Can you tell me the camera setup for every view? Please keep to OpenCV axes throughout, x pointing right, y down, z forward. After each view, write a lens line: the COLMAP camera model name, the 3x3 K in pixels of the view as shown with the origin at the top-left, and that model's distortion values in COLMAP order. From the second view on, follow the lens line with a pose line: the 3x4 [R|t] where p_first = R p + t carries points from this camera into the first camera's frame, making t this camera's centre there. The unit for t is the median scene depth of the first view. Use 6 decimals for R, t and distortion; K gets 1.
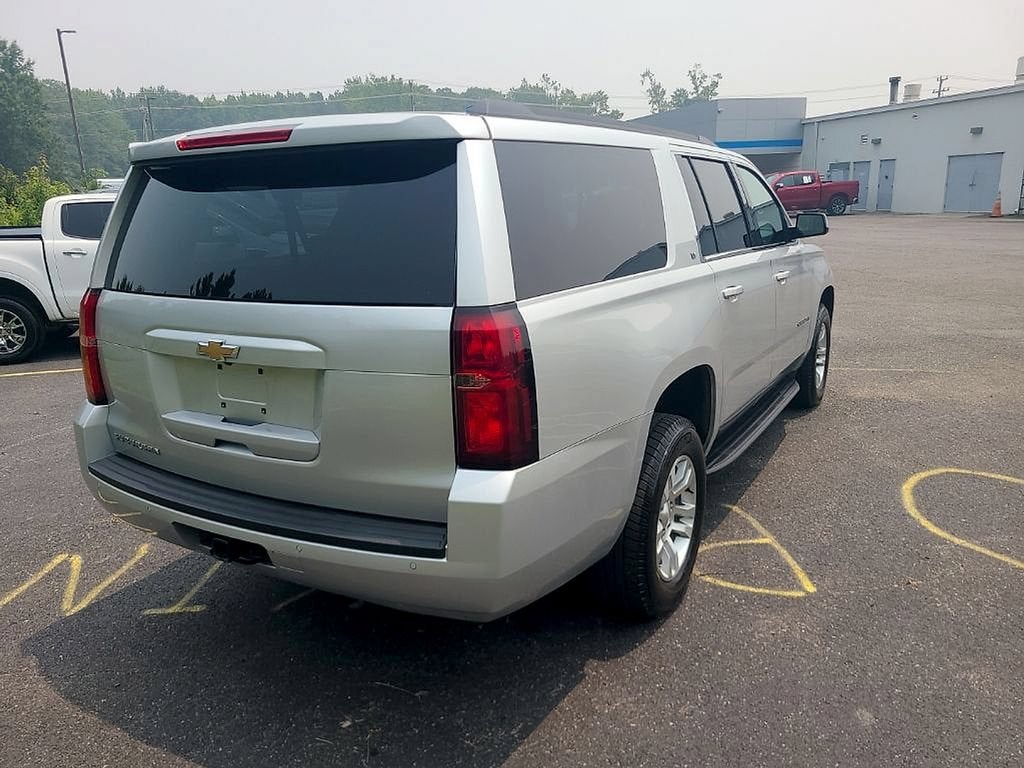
lens RADIAL K [[762.8, 0, 507.9], [0, 762.8, 384.9], [0, 0, 1]] dist [0.042167, -0.014735]
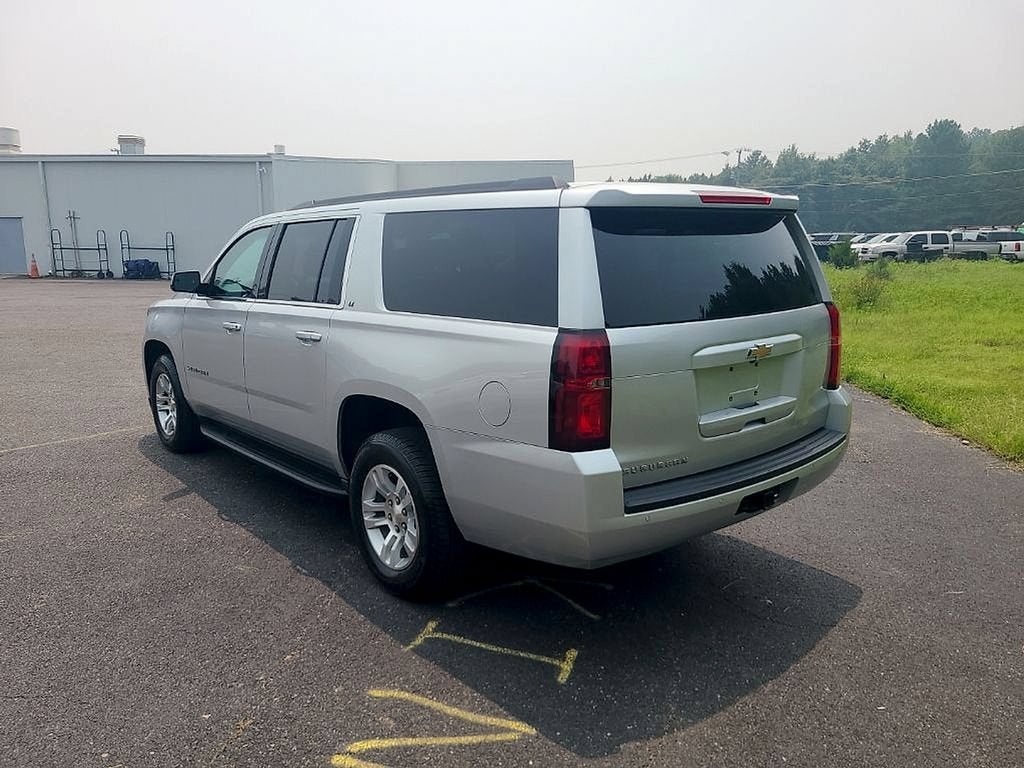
lens RADIAL K [[762.8, 0, 507.9], [0, 762.8, 384.9], [0, 0, 1]] dist [0.042167, -0.014735]
pose [[0.341757, -0.144146, 0.928668, -1.659071], [0.217761, 0.973420, 0.070954, -0.166654], [-0.914211, 0.177978, 0.364062, 0.849954]]
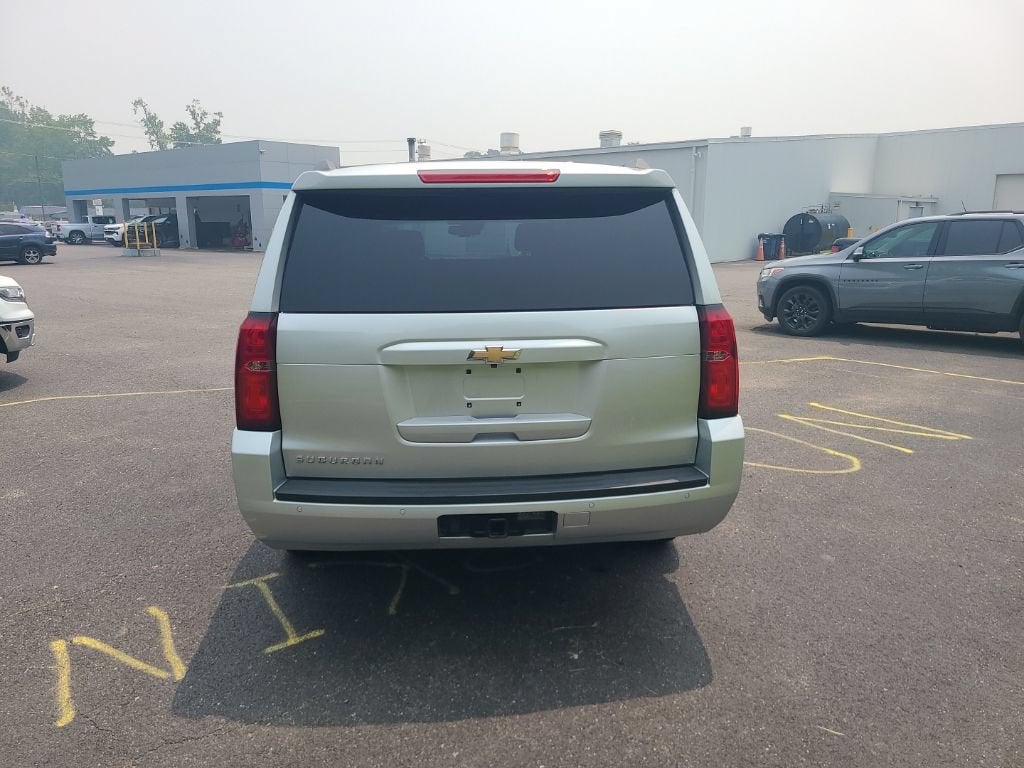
lens RADIAL K [[762.8, 0, 507.9], [0, 762.8, 384.9], [0, 0, 1]] dist [0.042167, -0.014735]
pose [[0.821540, -0.087973, 0.563323, -0.940293], [0.115419, 0.993229, -0.013215, 0.017498], [-0.558346, 0.075875, 0.826131, 0.025544]]
